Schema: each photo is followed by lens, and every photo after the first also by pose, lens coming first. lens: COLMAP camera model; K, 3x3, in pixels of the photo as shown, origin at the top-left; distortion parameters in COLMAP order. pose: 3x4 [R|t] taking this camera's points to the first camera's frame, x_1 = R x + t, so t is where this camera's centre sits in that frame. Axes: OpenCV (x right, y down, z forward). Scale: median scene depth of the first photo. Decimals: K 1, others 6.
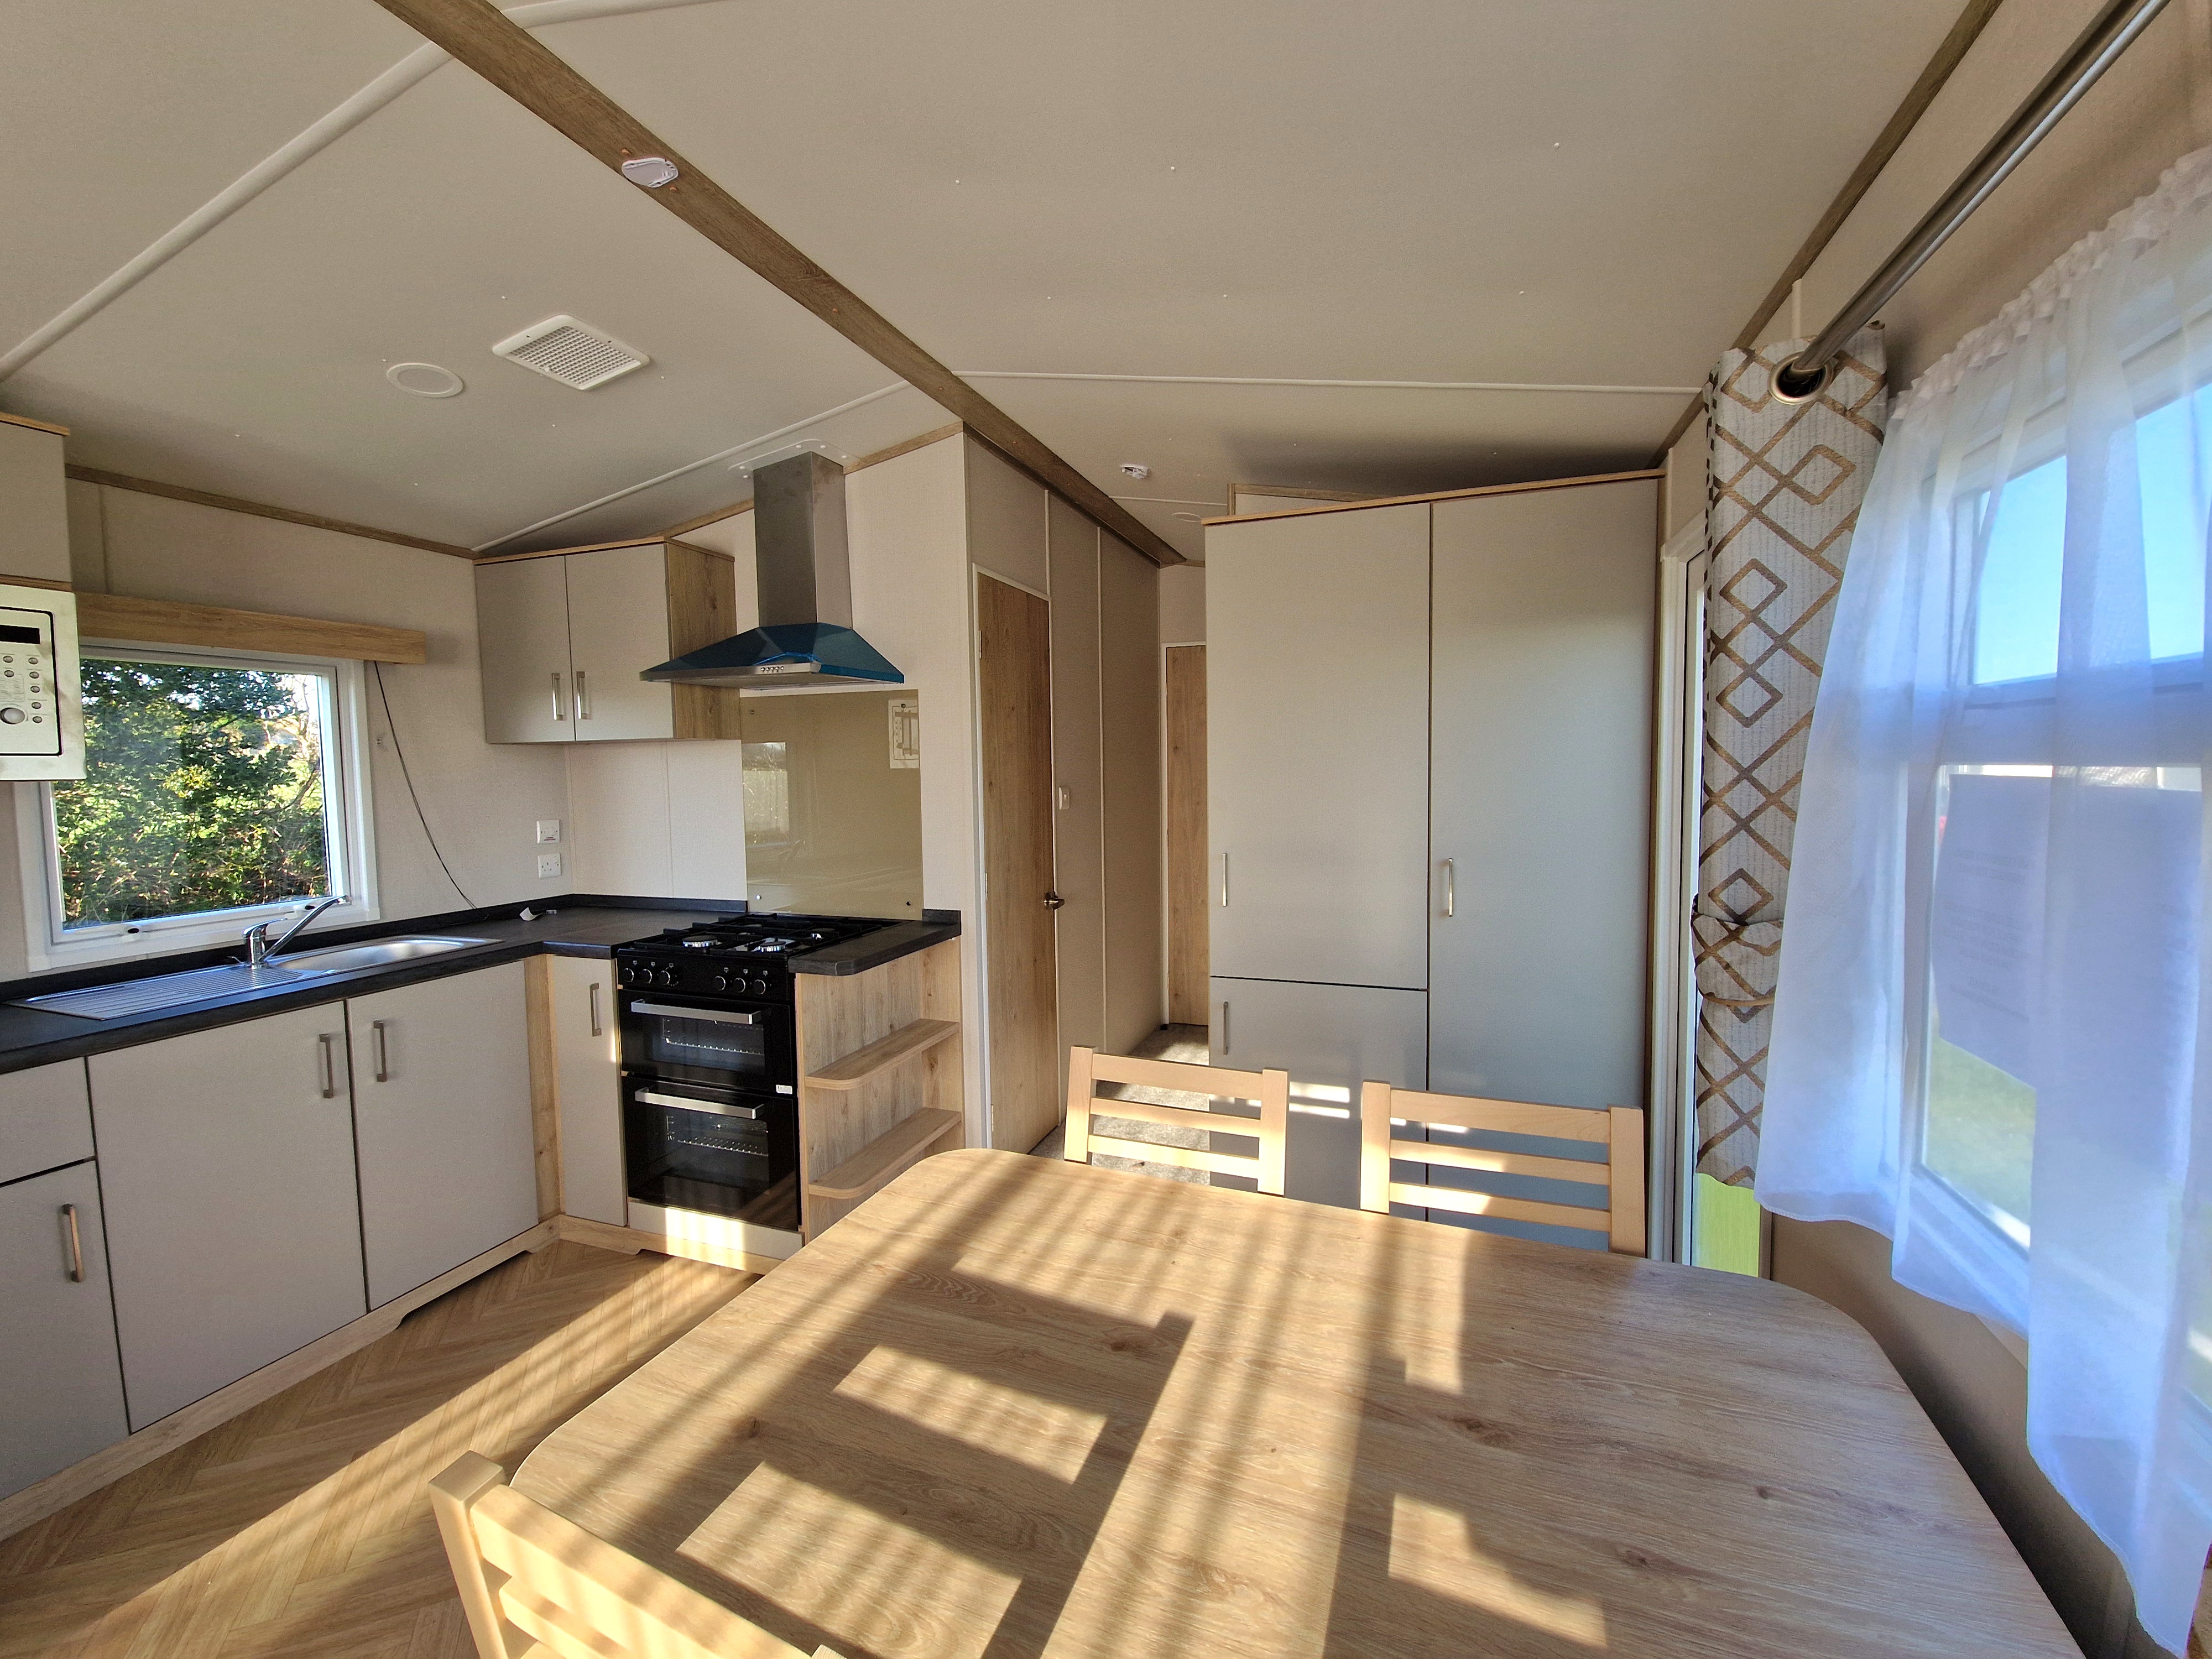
lens RADIAL K [[906.7, 0, 1111.2], [0, 906.7, 826.9], [0, 0, 1]] dist [-0.000590, -0.000153]
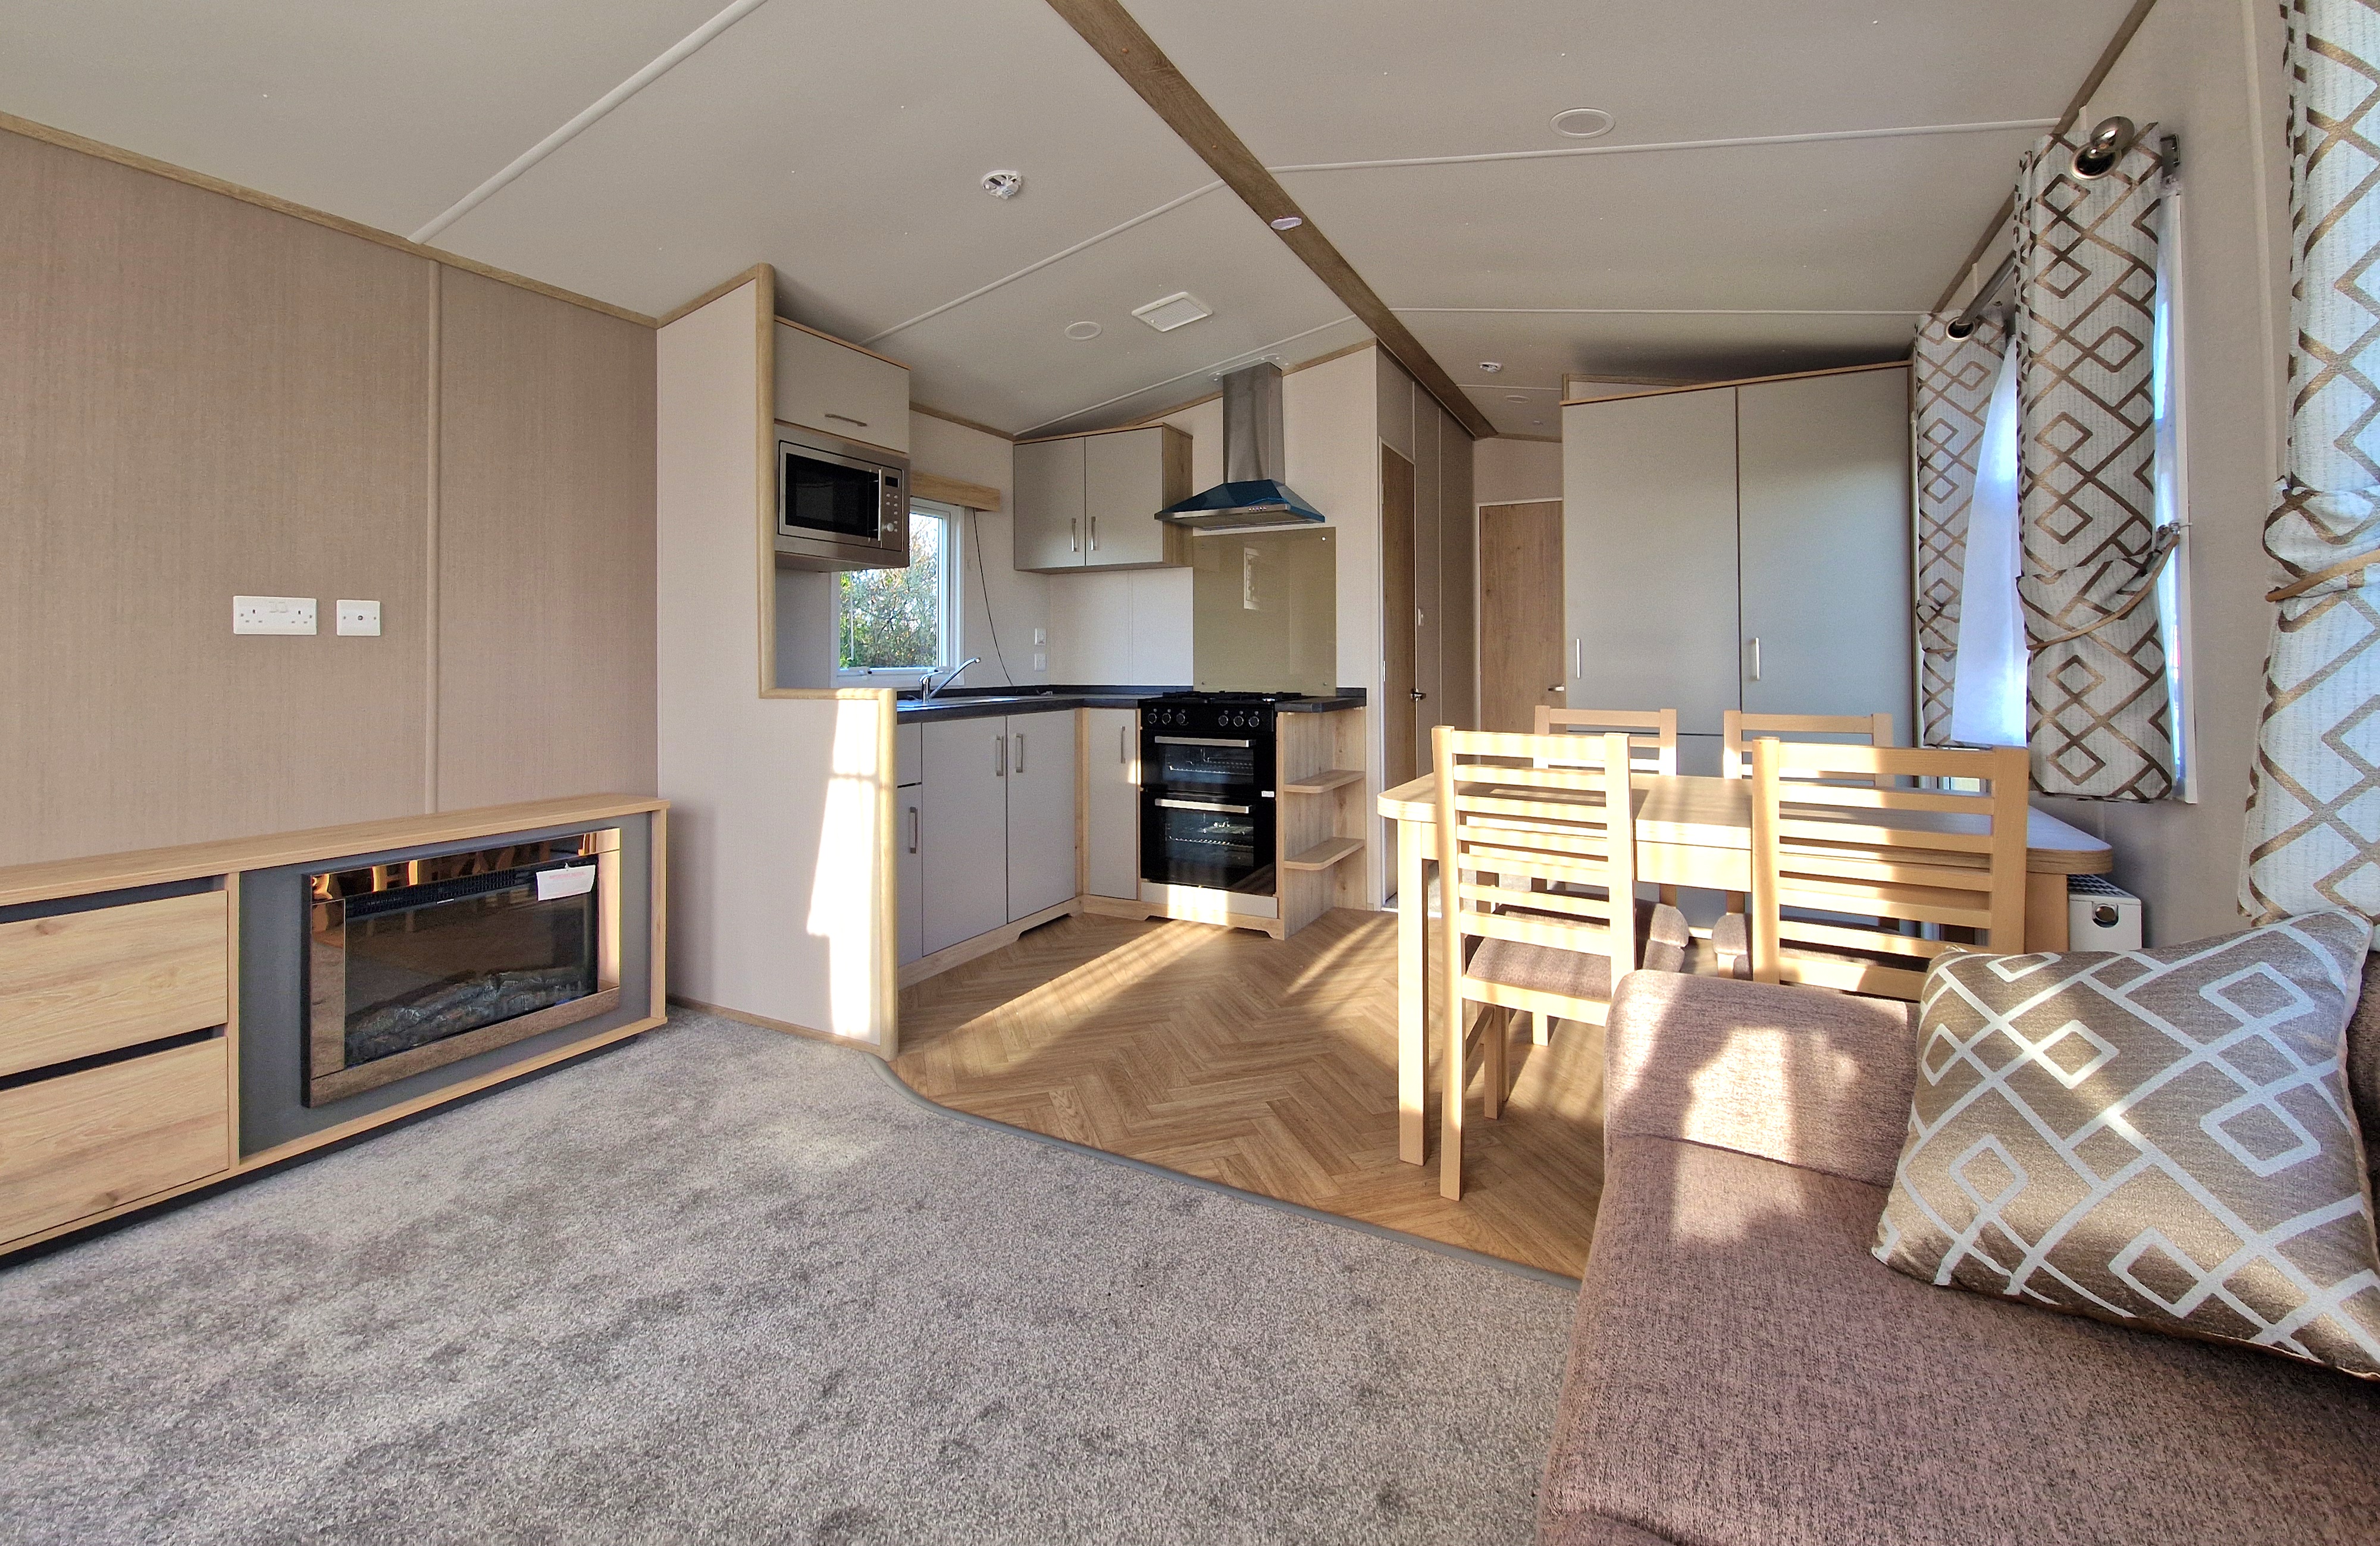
lens RADIAL K [[974.1, 0, 1192.0], [0, 974.1, 650.8], [0, 0, 1]] dist [0.001859, -0.000045]
pose [[0.991279, 0.010018, -0.131396, -0.273884], [-0.019950, 0.997022, -0.074490, 0.177044], [0.130258, 0.076462, 0.988527, -0.562321]]
